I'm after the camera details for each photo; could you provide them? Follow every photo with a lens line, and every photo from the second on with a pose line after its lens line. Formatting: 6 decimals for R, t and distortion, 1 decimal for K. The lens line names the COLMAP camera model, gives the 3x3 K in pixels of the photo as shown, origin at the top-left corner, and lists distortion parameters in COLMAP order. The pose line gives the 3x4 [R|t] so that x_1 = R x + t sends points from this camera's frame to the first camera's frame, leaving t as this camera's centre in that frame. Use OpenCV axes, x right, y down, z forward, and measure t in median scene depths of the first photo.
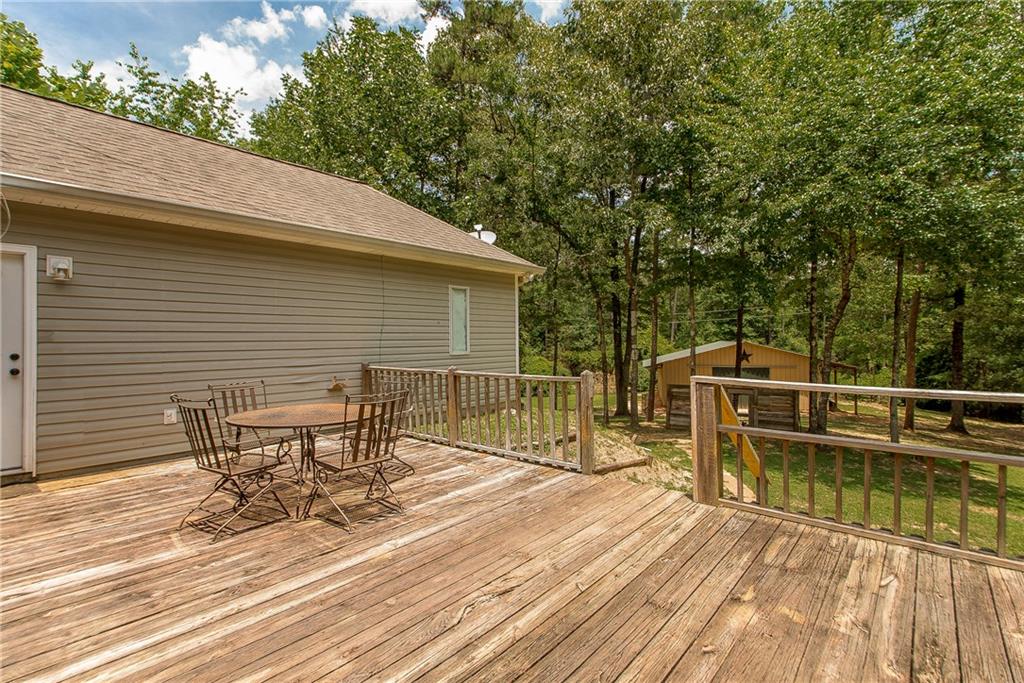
lens RADIAL K [[482.3, 0, 507.0], [0, 482.3, 336.5], [0, 0, 1]] dist [0.009035, -0.002969]
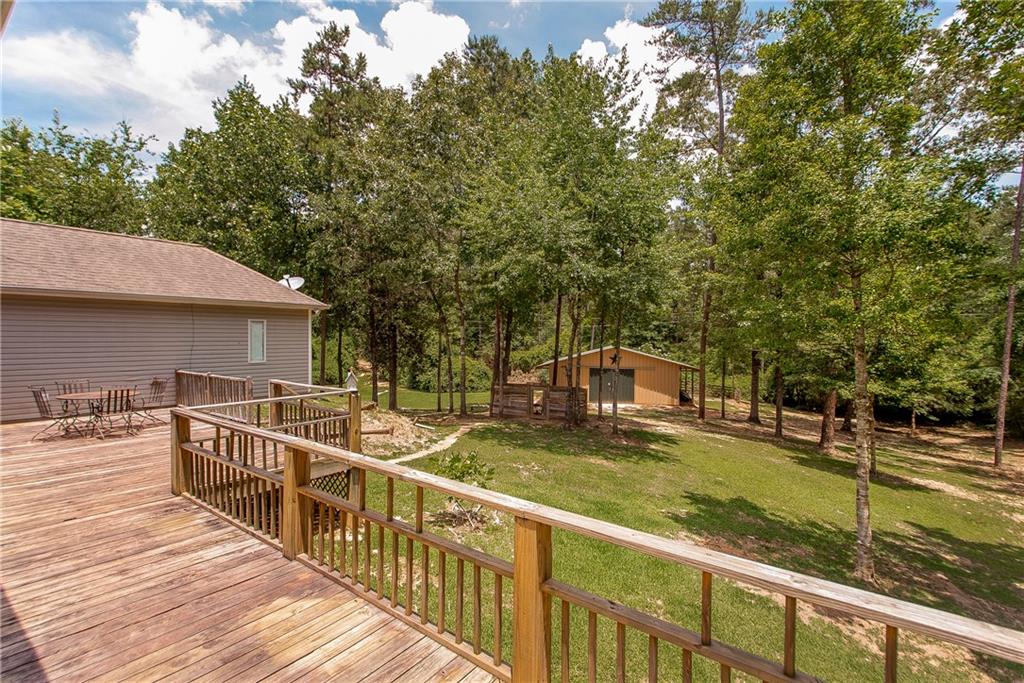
lens RADIAL K [[482.3, 0, 510.4], [0, 482.3, 346.3], [0, 0, 1]] dist [0.009035, -0.002969]
pose [[0.997003, 0.013862, 0.076111, 0.520172], [-0.016040, 0.999477, 0.028085, -0.064079], [-0.075682, -0.029222, 0.996704, -0.549314]]
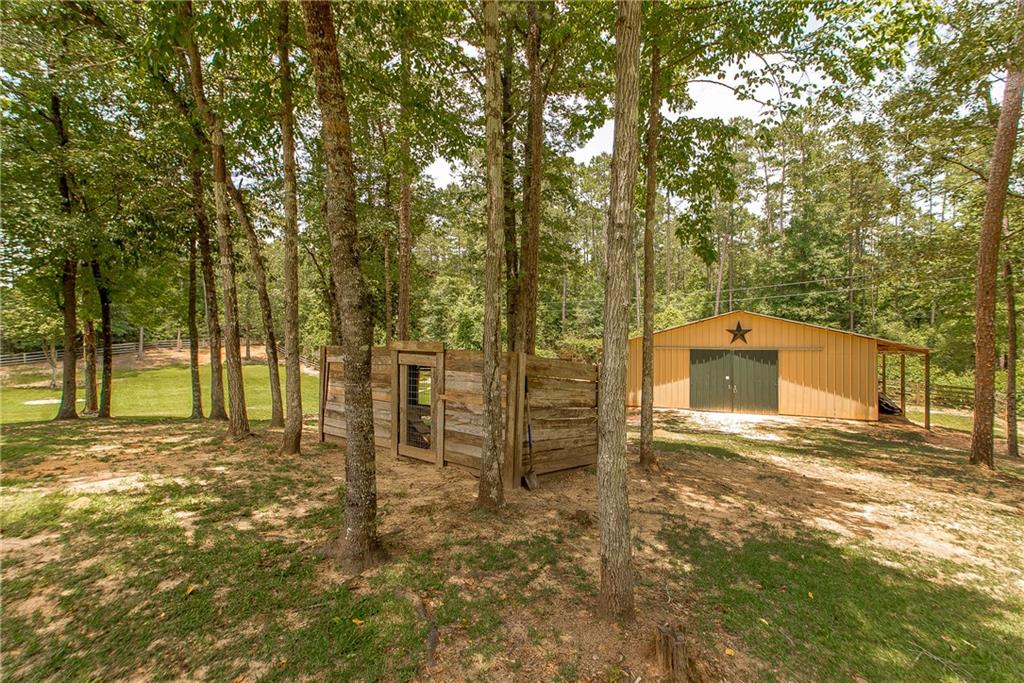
lens RADIAL K [[482.3, 0, 514.2], [0, 482.3, 337.1], [0, 0, 1]] dist [0.009035, -0.002969]
pose [[0.983242, -0.002356, -0.182290, 1.085479], [0.002841, 0.999993, 0.002402, 0.155176], [0.182283, -0.002880, 0.983242, 1.009089]]
